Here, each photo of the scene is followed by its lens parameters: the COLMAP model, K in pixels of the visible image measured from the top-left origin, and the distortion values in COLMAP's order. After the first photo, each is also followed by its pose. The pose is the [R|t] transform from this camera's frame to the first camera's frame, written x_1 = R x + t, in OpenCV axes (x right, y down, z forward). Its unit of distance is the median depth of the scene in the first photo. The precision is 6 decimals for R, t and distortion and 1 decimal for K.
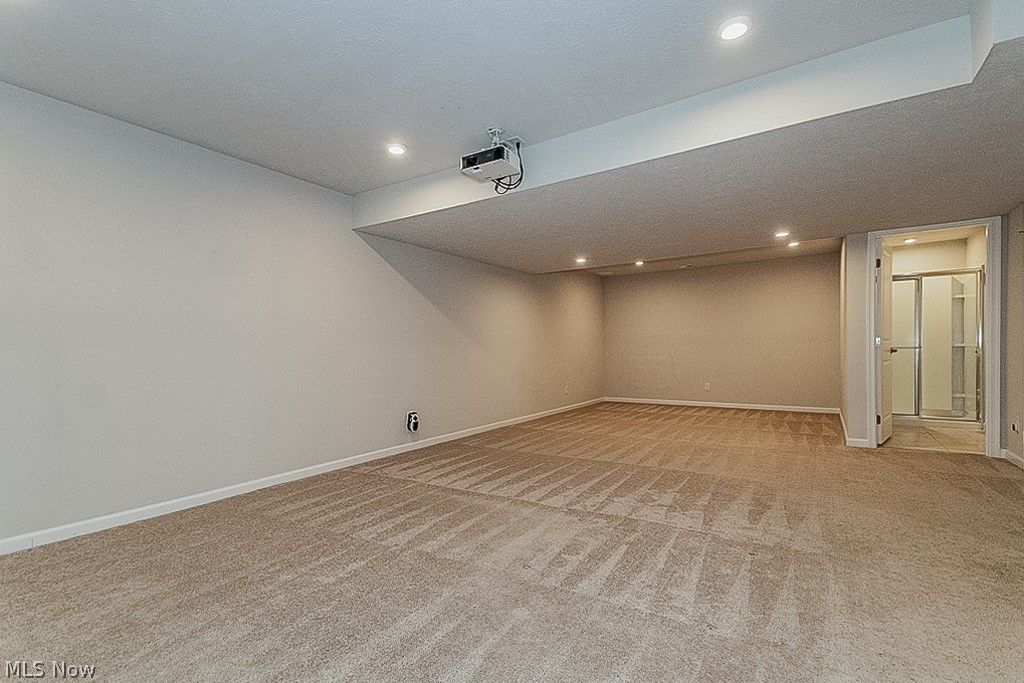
lens RADIAL K [[482.4, 0, 515.5], [0, 482.4, 346.5], [0, 0, 1]] dist [0.029397, -0.000782]
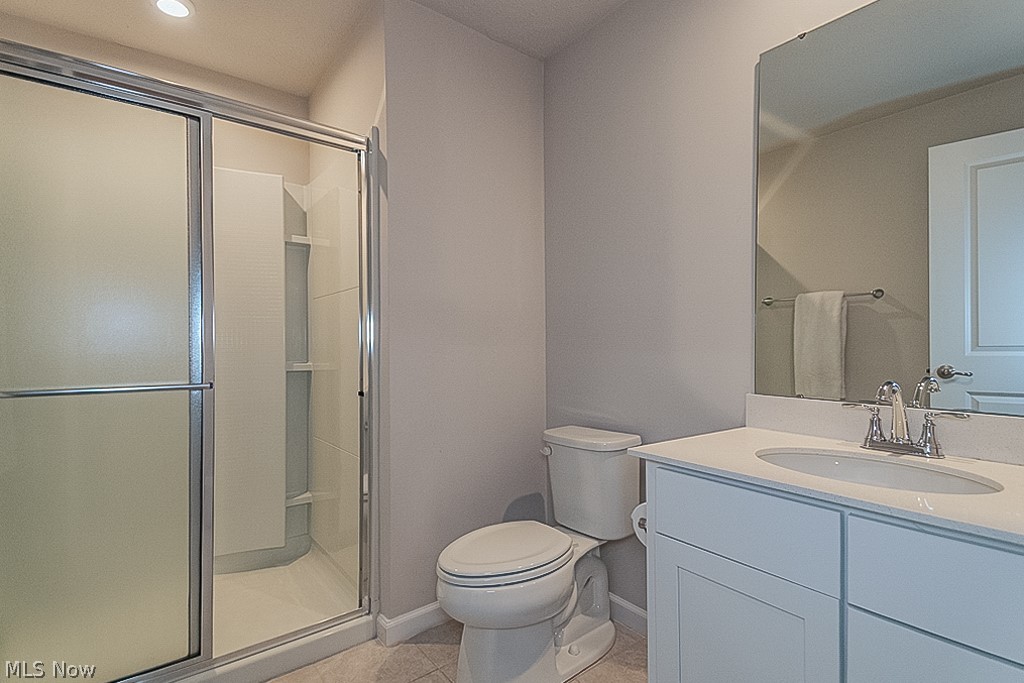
lens RADIAL K [[482.4, 0, 515.5], [0, 482.4, 346.5], [0, 0, 1]] dist [0.029397, -0.000782]
pose [[0.325240, -0.002266, 0.945629, 0.610403], [0.003086, 0.999994, 0.001335, -0.019025], [-0.945626, 0.002483, 0.325245, 0.735071]]
